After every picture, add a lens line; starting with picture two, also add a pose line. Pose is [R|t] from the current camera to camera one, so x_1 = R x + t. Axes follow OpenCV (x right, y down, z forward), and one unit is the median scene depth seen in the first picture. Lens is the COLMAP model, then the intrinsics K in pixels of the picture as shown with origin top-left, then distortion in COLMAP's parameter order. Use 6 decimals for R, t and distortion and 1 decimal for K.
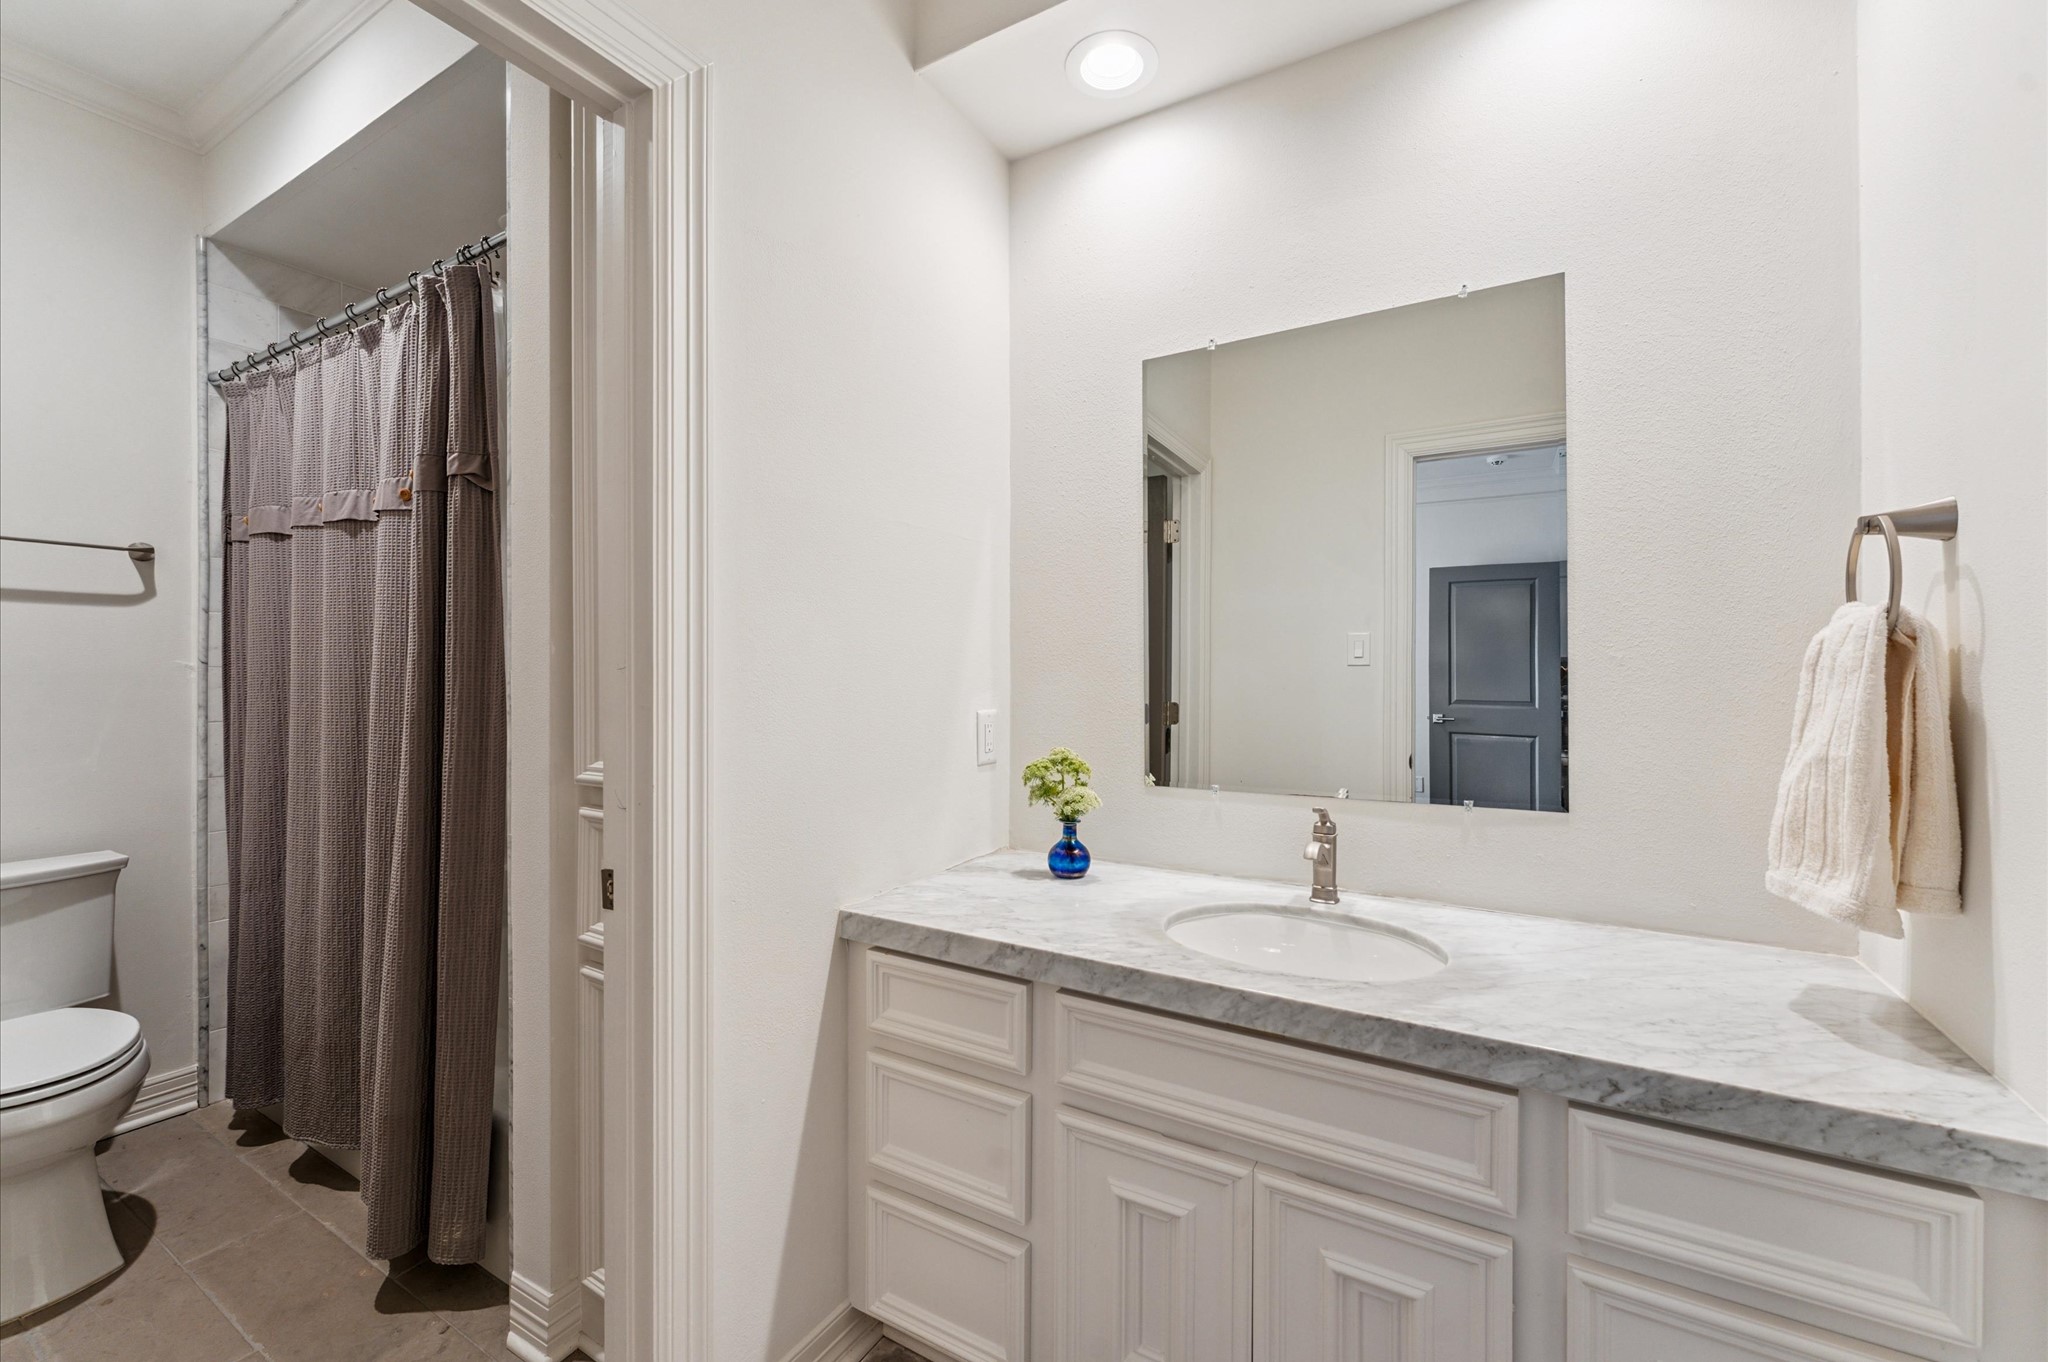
lens RADIAL K [[804.5, 0, 1027.1], [0, 804.5, 675.8], [0, 0, 1]] dist [-0.004930, 0.000251]
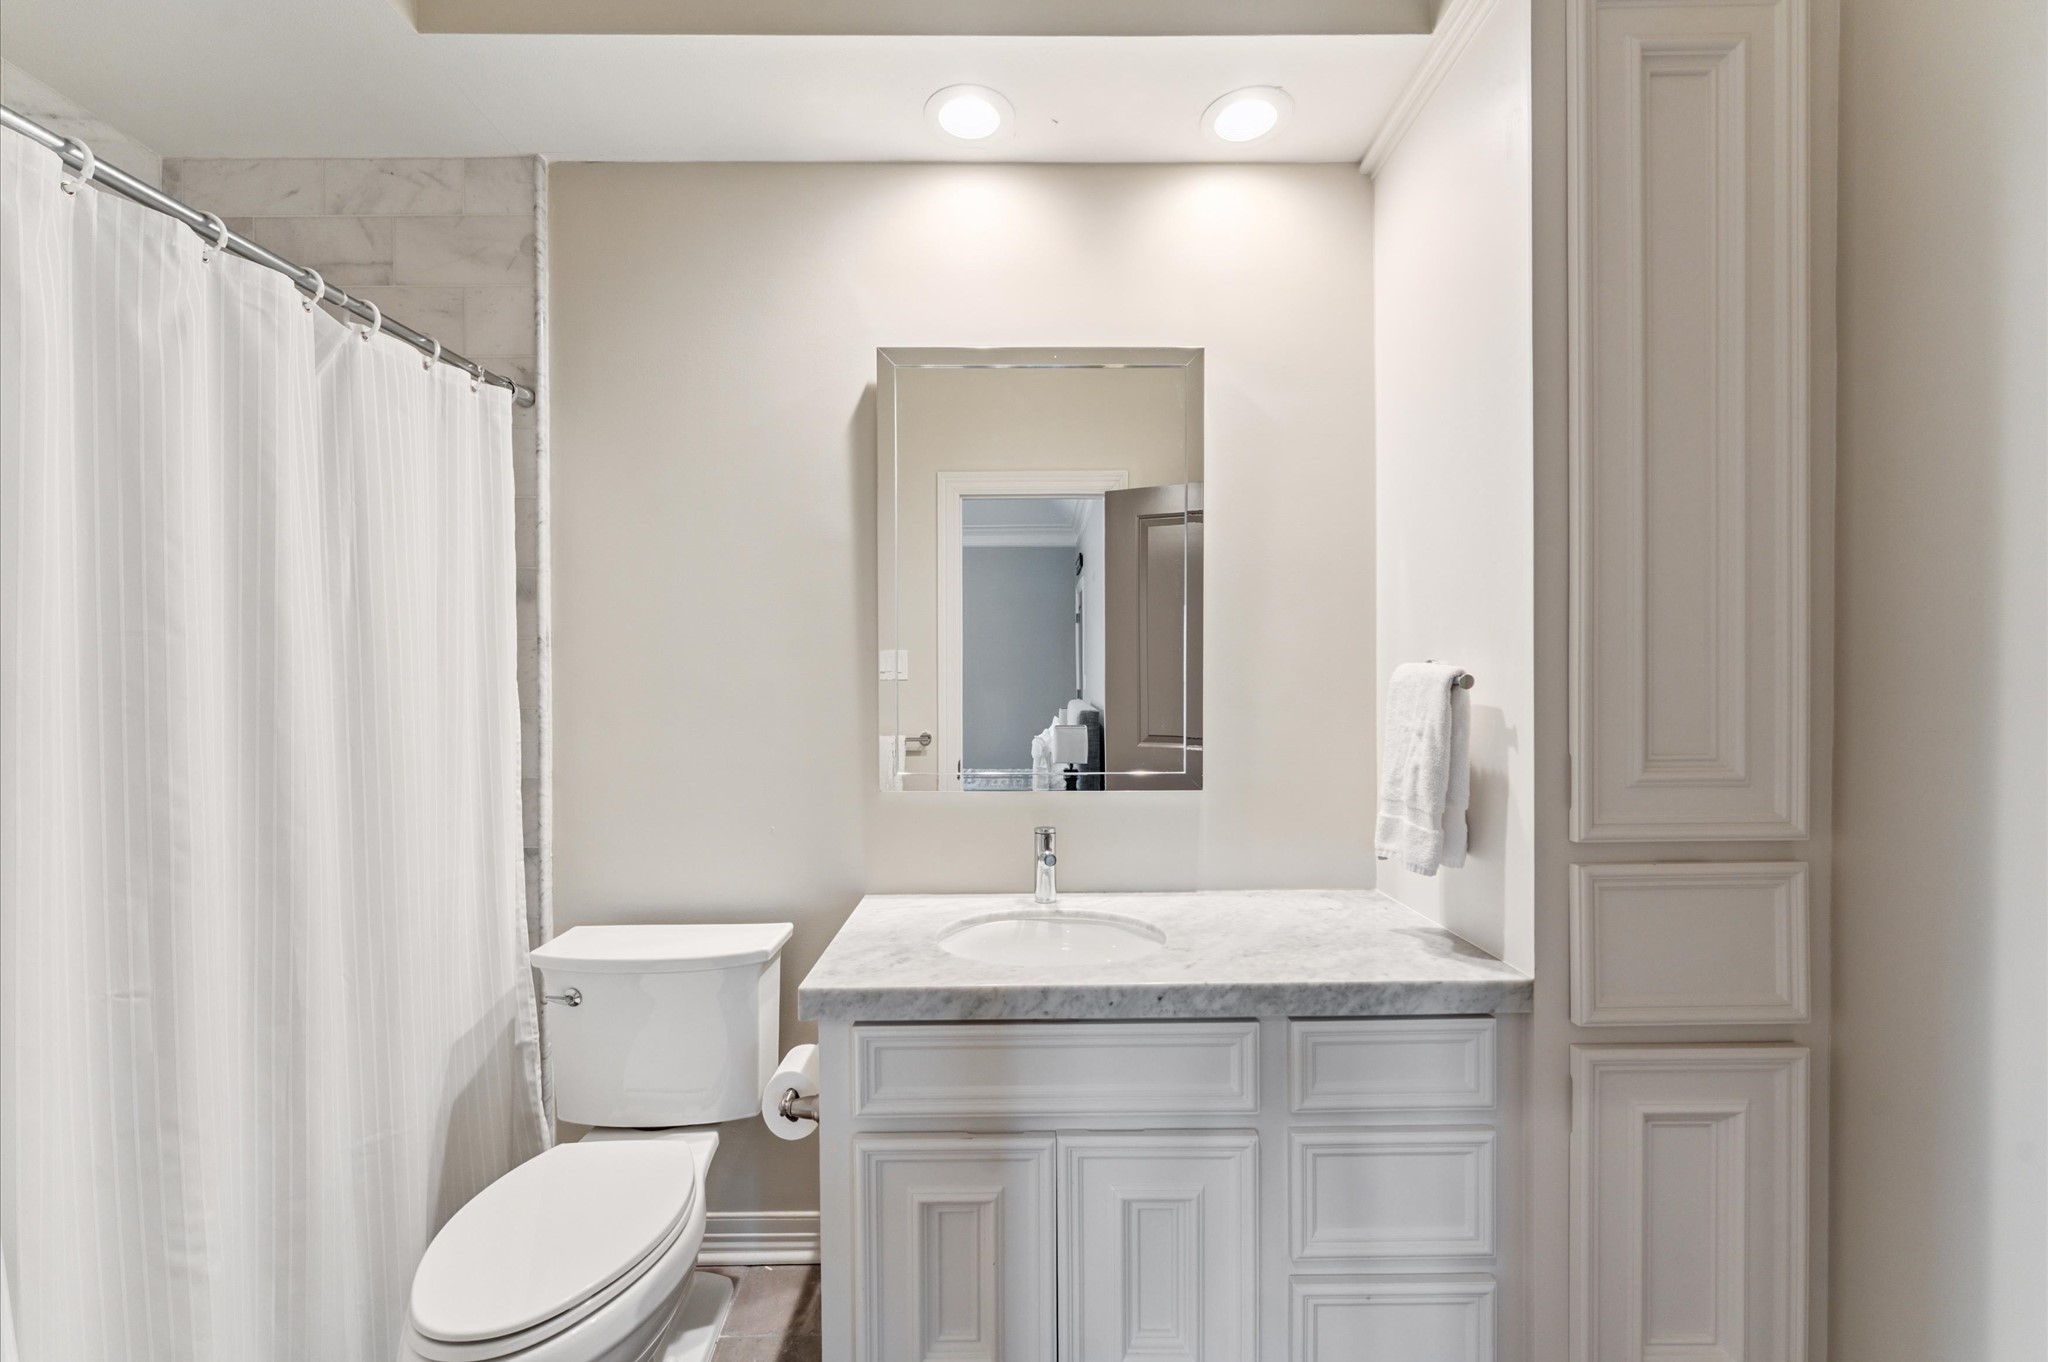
lens RADIAL K [[804.5, 0, 1026.2], [0, 804.5, 674.0], [0, 0, 1]] dist [-0.004930, 0.000251]
pose [[0.851777, -0.008616, 0.523834, -0.326795], [0.006038, 0.999960, 0.006629, -0.055596], [-0.523870, -0.002483, 0.851795, 0.044975]]
